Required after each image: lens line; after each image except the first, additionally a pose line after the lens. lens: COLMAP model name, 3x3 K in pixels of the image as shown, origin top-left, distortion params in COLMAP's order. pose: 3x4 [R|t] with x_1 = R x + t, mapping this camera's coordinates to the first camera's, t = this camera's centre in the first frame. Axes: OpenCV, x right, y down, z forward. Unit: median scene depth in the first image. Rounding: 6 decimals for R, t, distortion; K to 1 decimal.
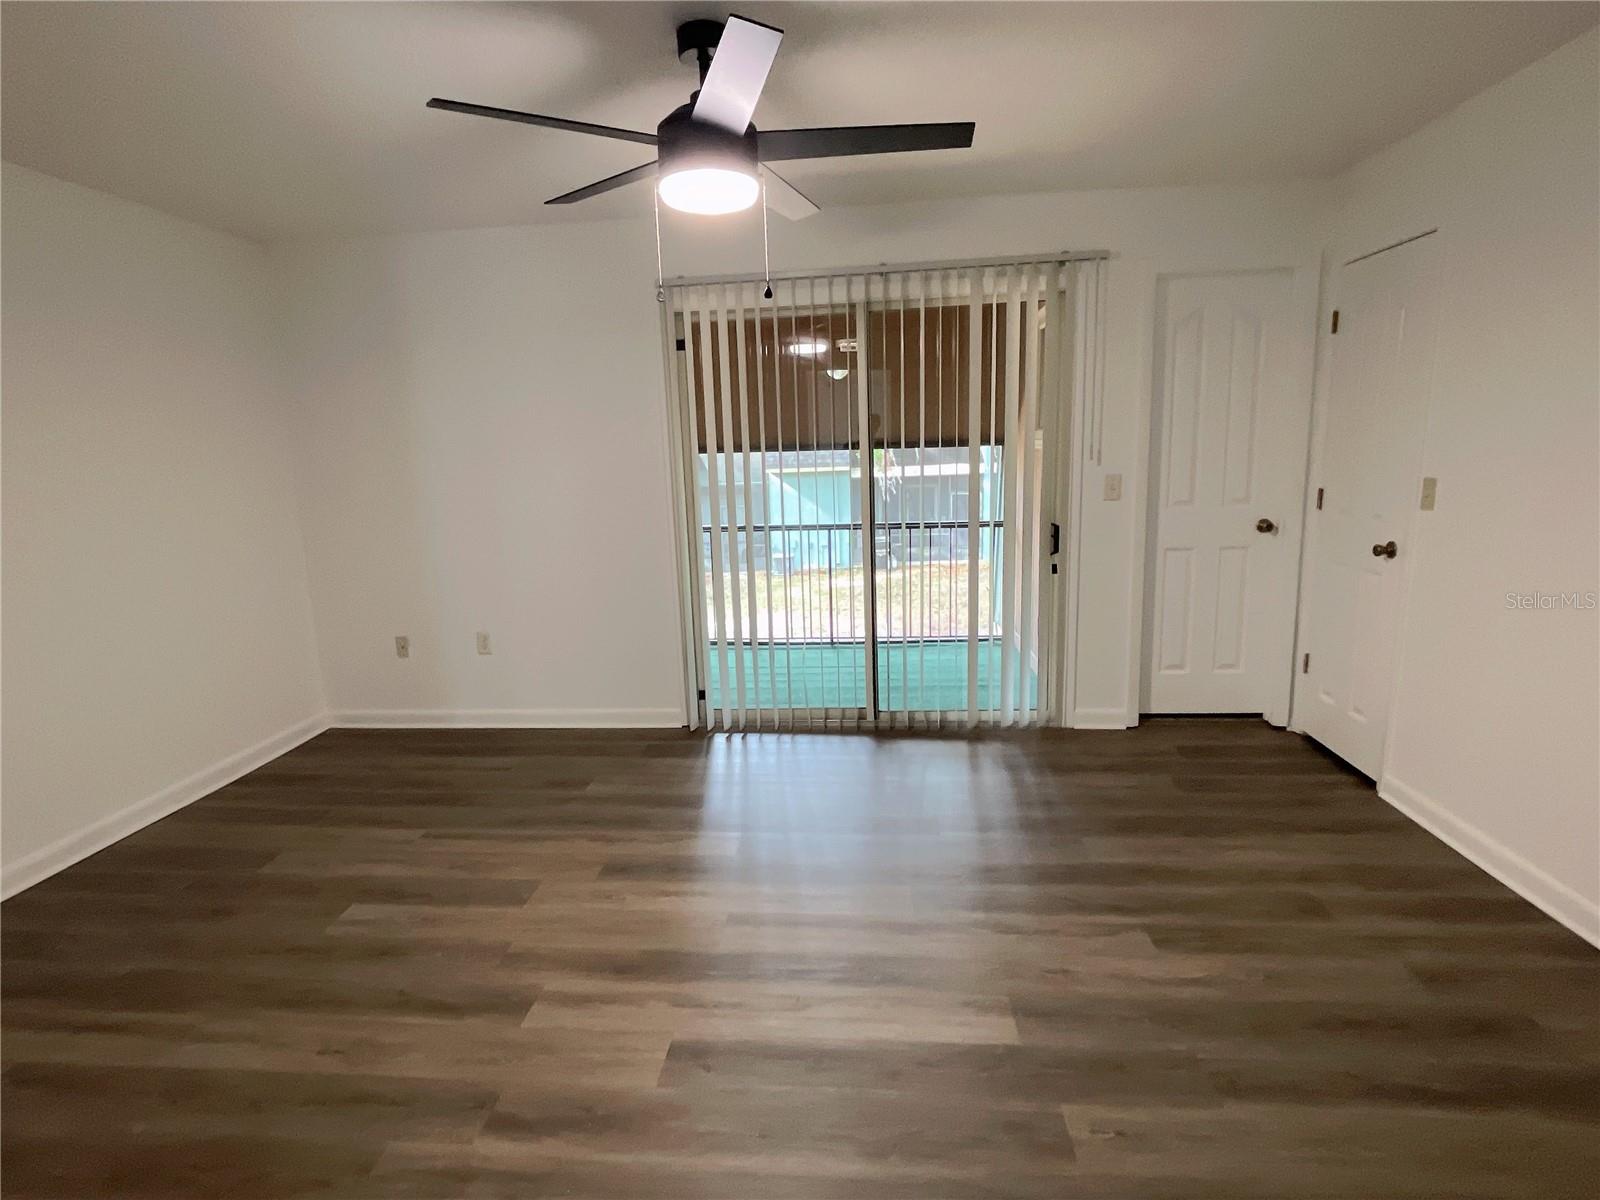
lens RADIAL K [[846.7, 0, 782.5], [0, 846.7, 601.1], [0, 0, 1]] dist [0.002500, 0.000393]
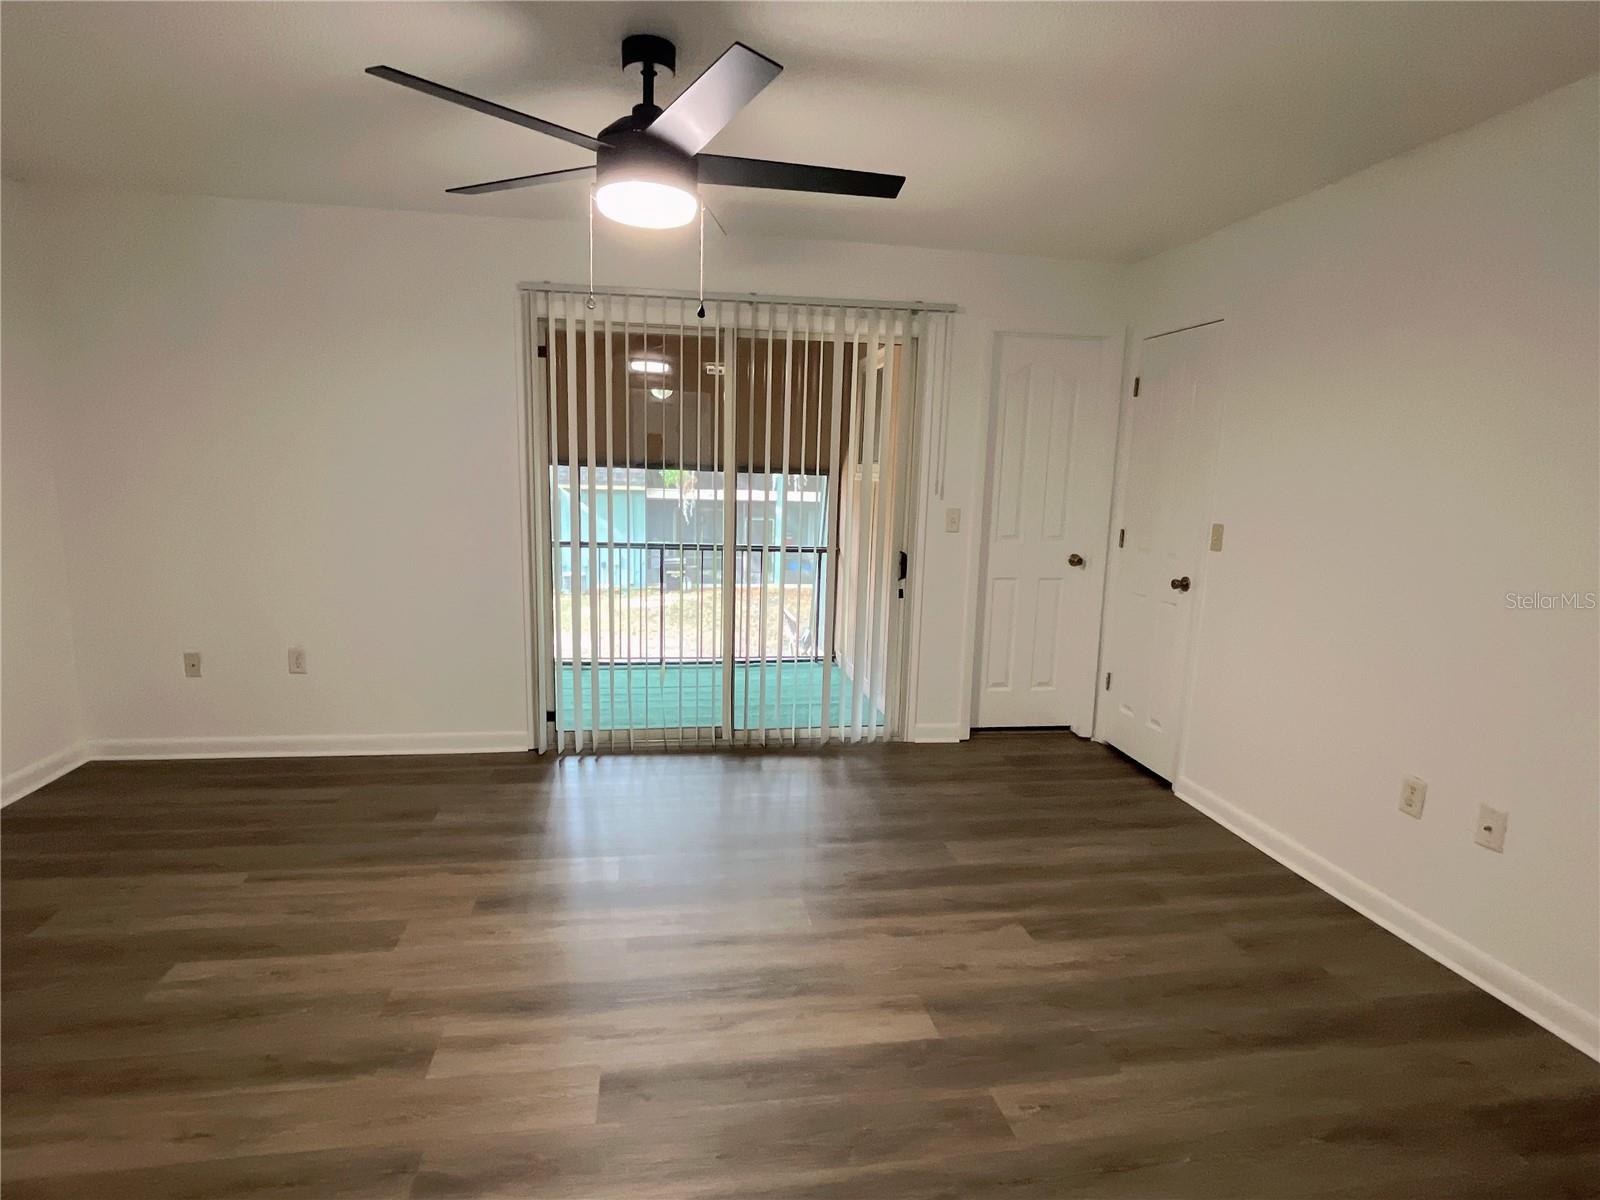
lens RADIAL K [[846.7, 0, 782.5], [0, 846.7, 601.1], [0, 0, 1]] dist [0.002500, 0.000393]
pose [[0.966852, 0.022165, 0.254372, -0.119565], [-0.015551, 0.999488, -0.027980, 0.004815], [-0.254862, 0.023097, 0.966702, 0.005275]]
